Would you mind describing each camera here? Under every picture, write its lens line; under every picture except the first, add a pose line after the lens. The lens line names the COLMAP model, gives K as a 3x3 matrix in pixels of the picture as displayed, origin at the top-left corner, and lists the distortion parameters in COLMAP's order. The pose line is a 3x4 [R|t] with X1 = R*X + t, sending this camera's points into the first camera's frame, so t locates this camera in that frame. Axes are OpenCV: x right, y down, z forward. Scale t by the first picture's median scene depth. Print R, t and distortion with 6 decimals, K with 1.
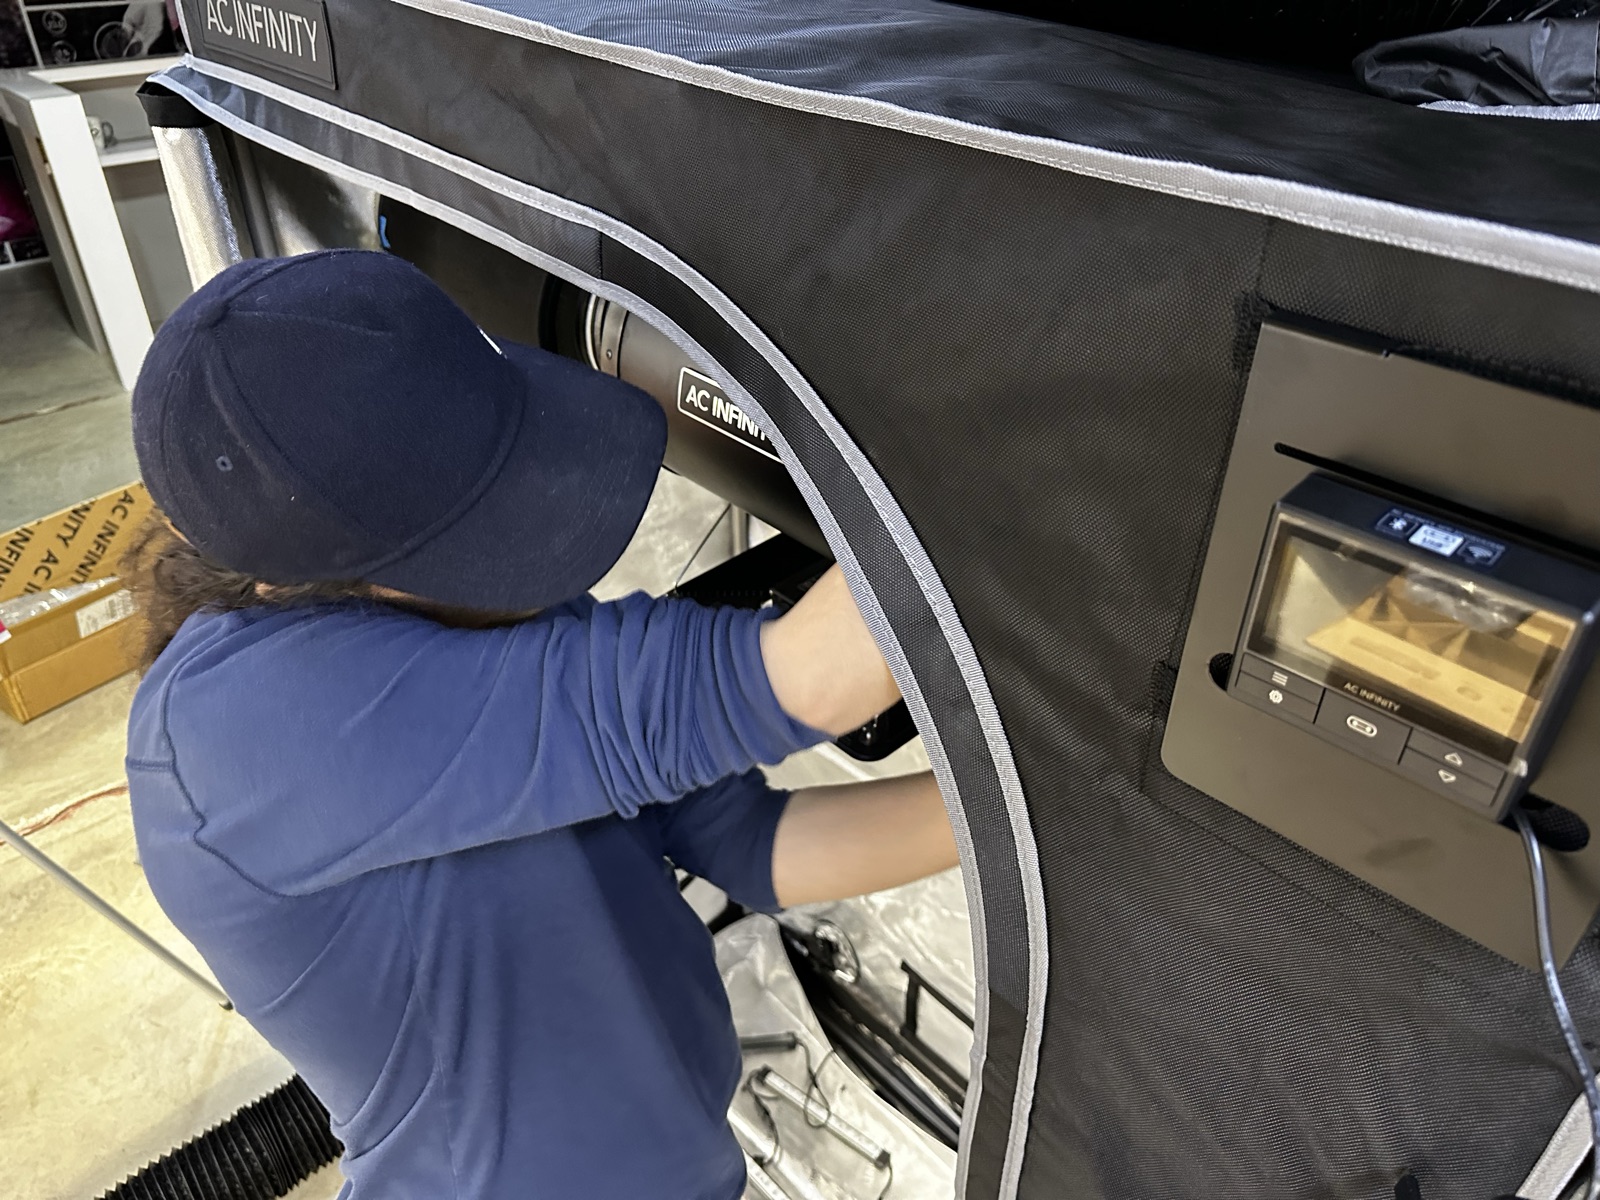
lens RADIAL K [[1153.5, 0, 804.5], [0, 1153.5, 603.7], [0, 0, 1]] dist [-0.011485, 0.008033]
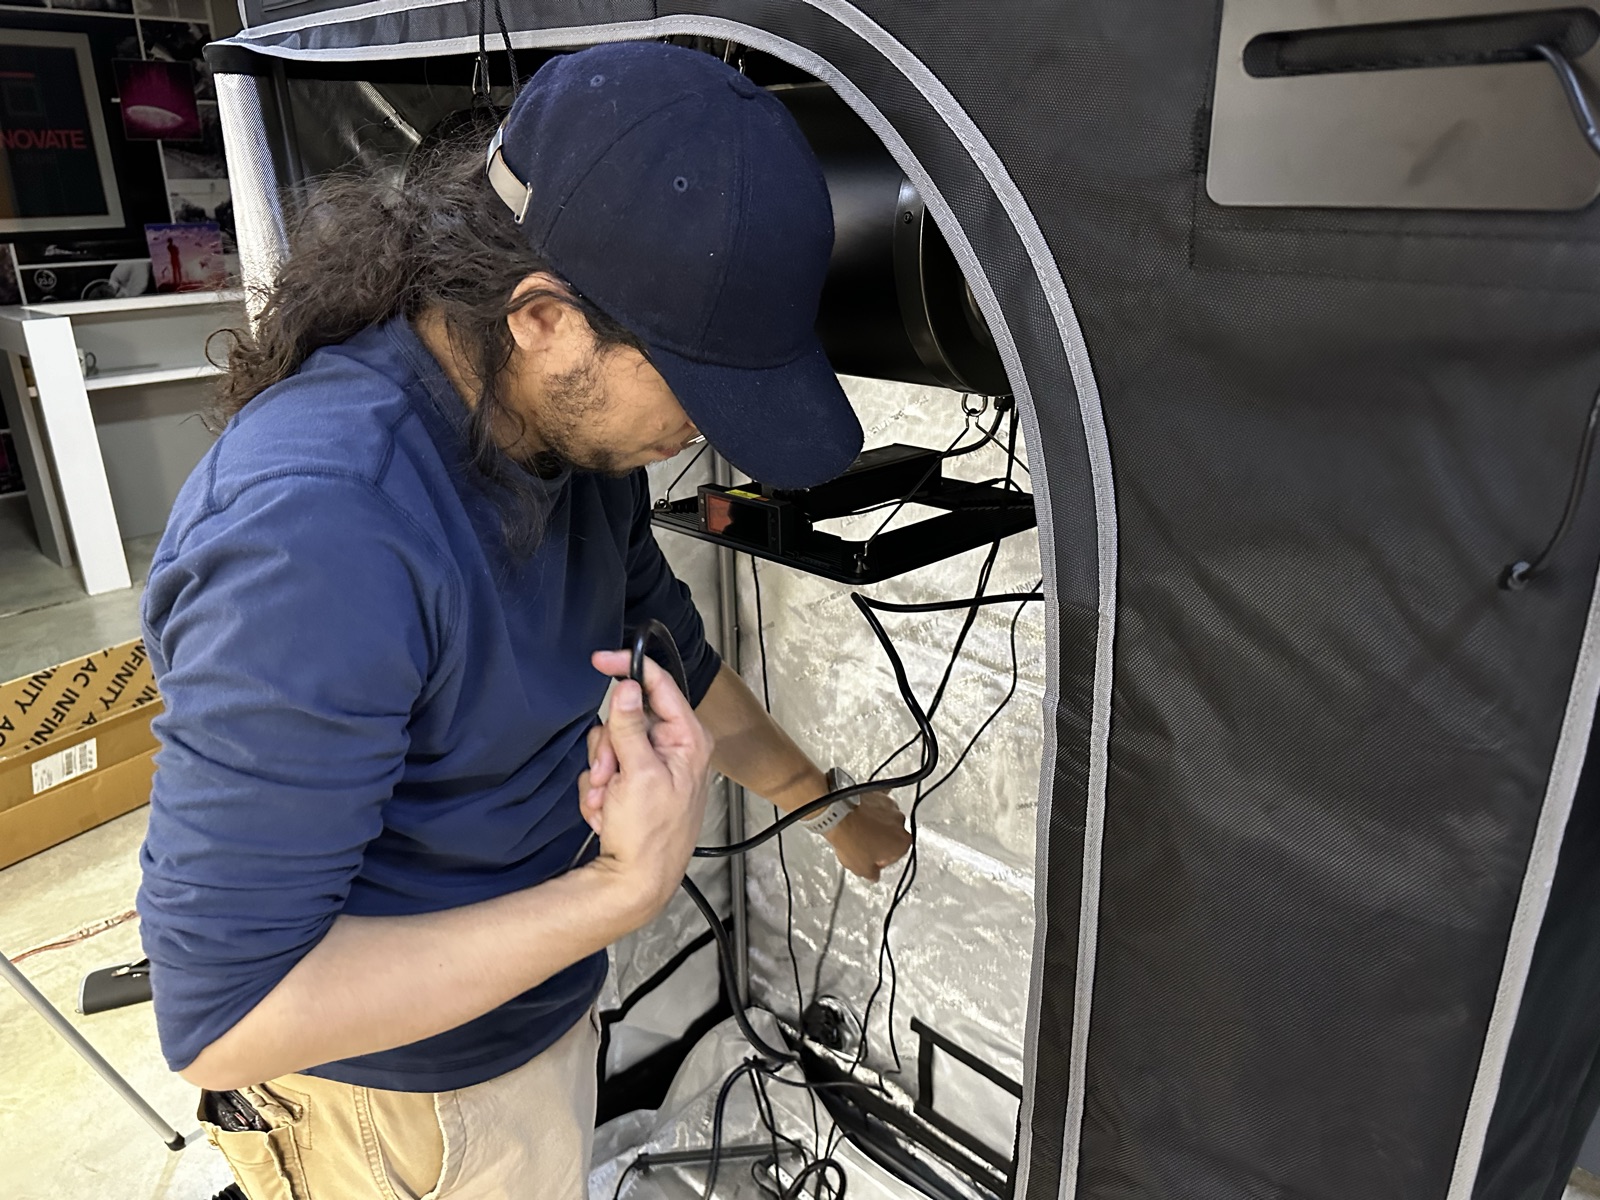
lens RADIAL K [[1153.5, 0, 794.7], [0, 1153.5, 613.6], [0, 0, 1]] dist [-0.011485, 0.008033]
pose [[0.998405, -0.039232, 0.040600, -0.024595], [0.047096, 0.975323, -0.215702, 0.122054], [-0.031135, 0.217270, 0.975615, 0.005265]]
